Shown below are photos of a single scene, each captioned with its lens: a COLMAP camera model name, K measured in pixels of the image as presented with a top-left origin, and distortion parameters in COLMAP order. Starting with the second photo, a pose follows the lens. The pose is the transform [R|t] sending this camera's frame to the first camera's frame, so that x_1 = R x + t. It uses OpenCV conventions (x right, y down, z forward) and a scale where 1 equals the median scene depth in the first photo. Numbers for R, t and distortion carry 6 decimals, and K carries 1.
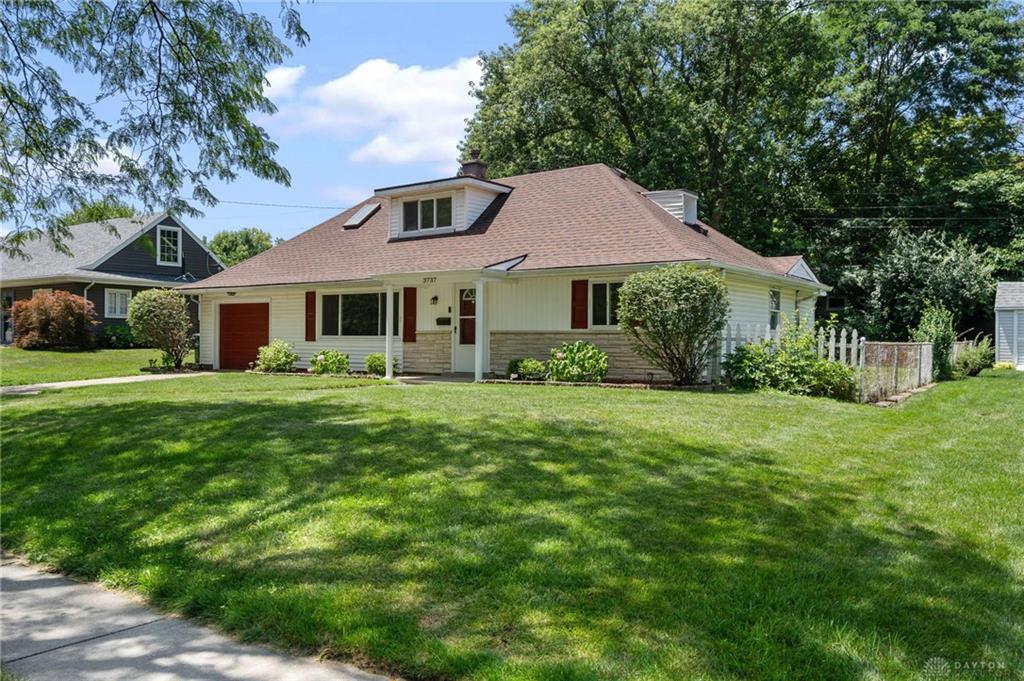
lens RADIAL K [[719.3, 0, 512.0], [0, 719.3, 340.5], [0, 0, 1]] dist [-0.002147, -0.000336]
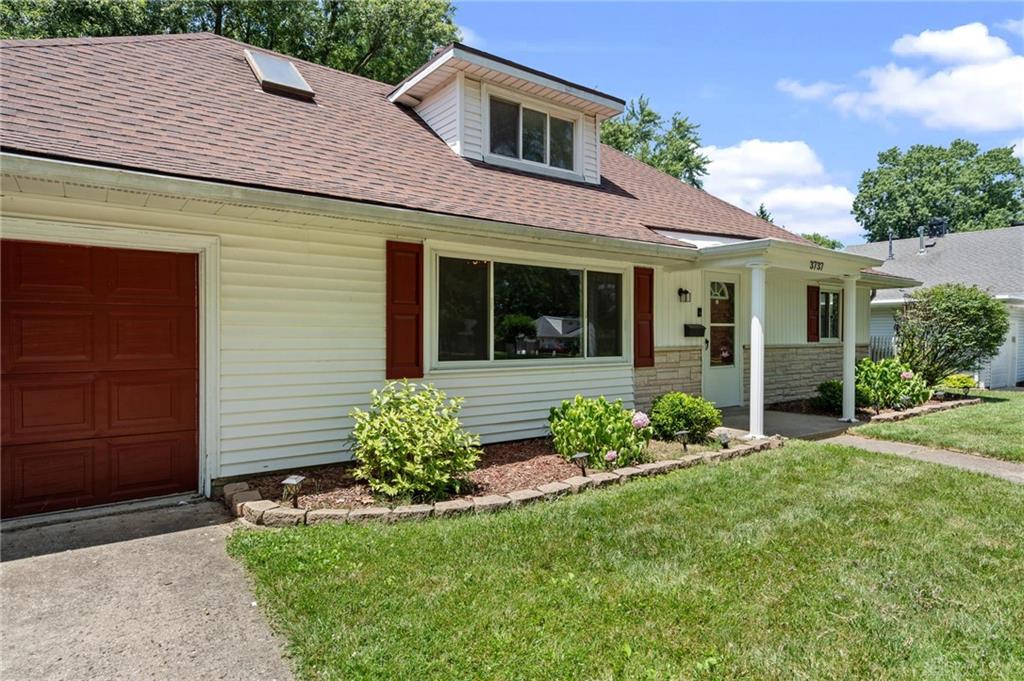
lens RADIAL K [[573.4, 0, 512.0], [0, 573.4, 340.5], [0, 0, 1]] dist [0.003097, 0.000375]
pose [[0.357722, -0.008879, 0.933786, -0.586897], [0.007584, 0.999949, 0.006603, -0.021675], [-0.933797, 0.004720, 0.357771, 0.932636]]
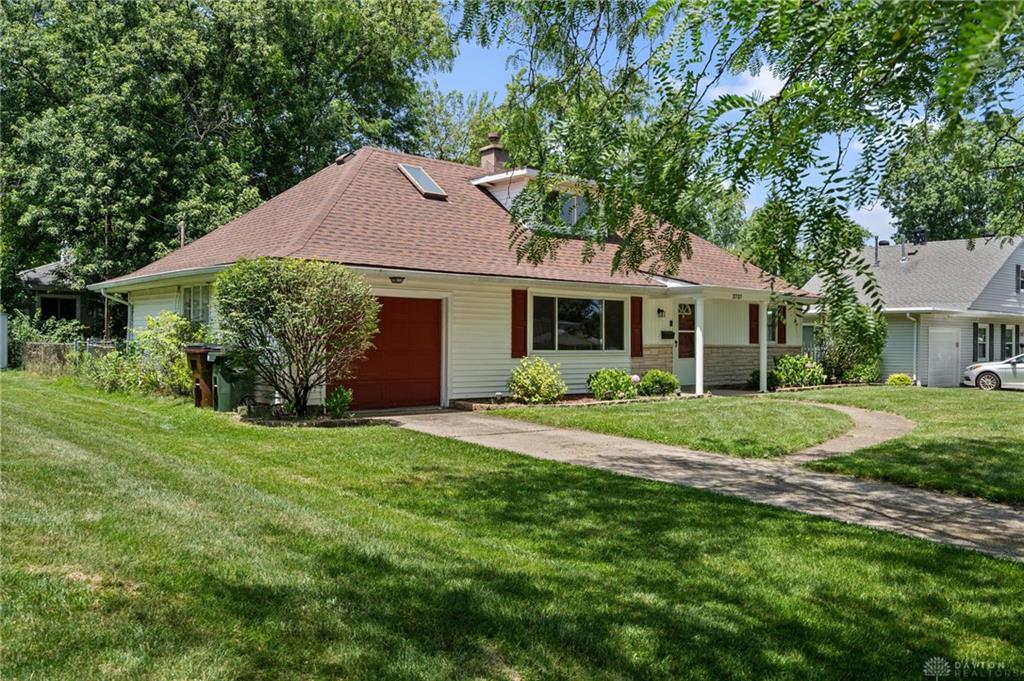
lens RADIAL K [[862.8, 0, 512.0], [0, 862.8, 340.5], [0, 0, 1]] dist [-0.005797, -0.003082]
pose [[0.274556, 0.004811, 0.961559, -1.233076], [0.005306, 0.999965, -0.006518, -0.012142], [-0.961557, 0.006892, 0.274520, 0.847574]]
